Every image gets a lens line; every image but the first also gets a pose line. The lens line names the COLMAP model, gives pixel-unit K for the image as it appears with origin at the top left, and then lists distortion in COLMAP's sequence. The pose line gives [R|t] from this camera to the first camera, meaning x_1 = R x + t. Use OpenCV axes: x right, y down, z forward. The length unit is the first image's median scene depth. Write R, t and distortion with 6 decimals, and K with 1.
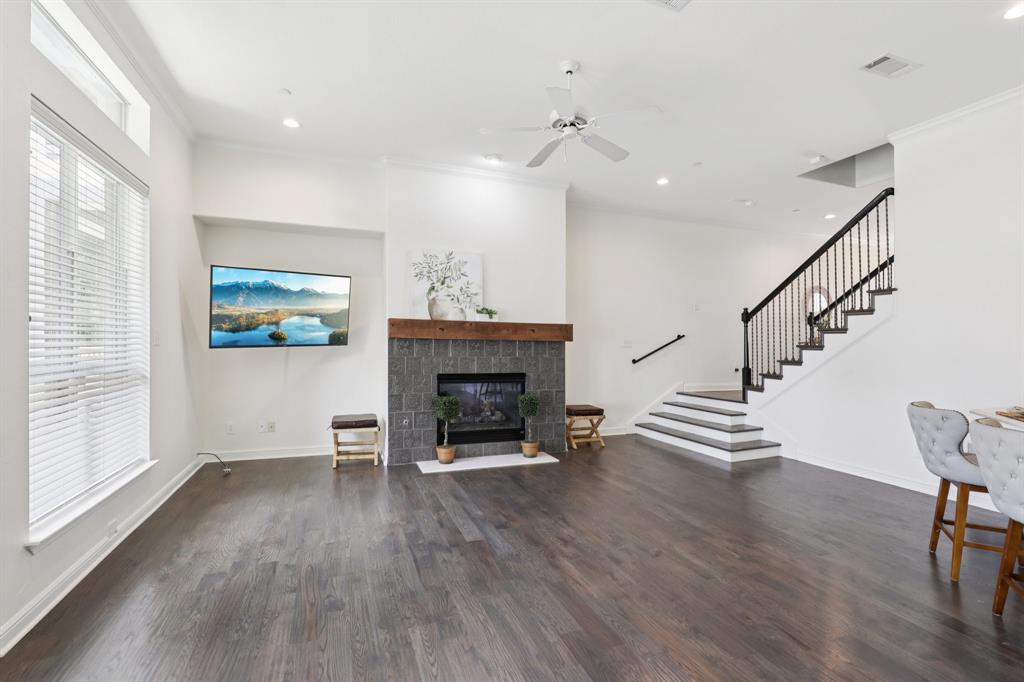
lens RADIAL K [[468.9, 0, 510.3], [0, 468.9, 334.5], [0, 0, 1]] dist [-0.004090, -0.000333]
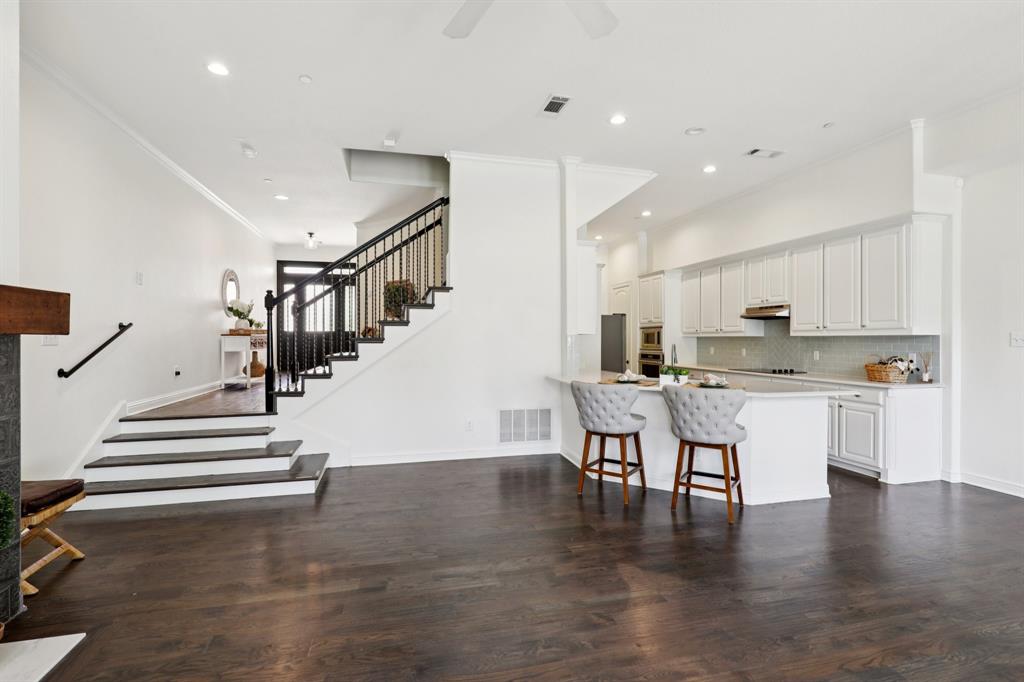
lens RADIAL K [[468.9, 0, 510.3], [0, 468.9, 334.5], [0, 0, 1]] dist [-0.004090, -0.000333]
pose [[0.116729, -0.001365, 0.993163, -0.231730], [-0.012163, 0.999922, 0.002804, 0.009076], [-0.993089, -0.012407, 0.116703, 0.561472]]
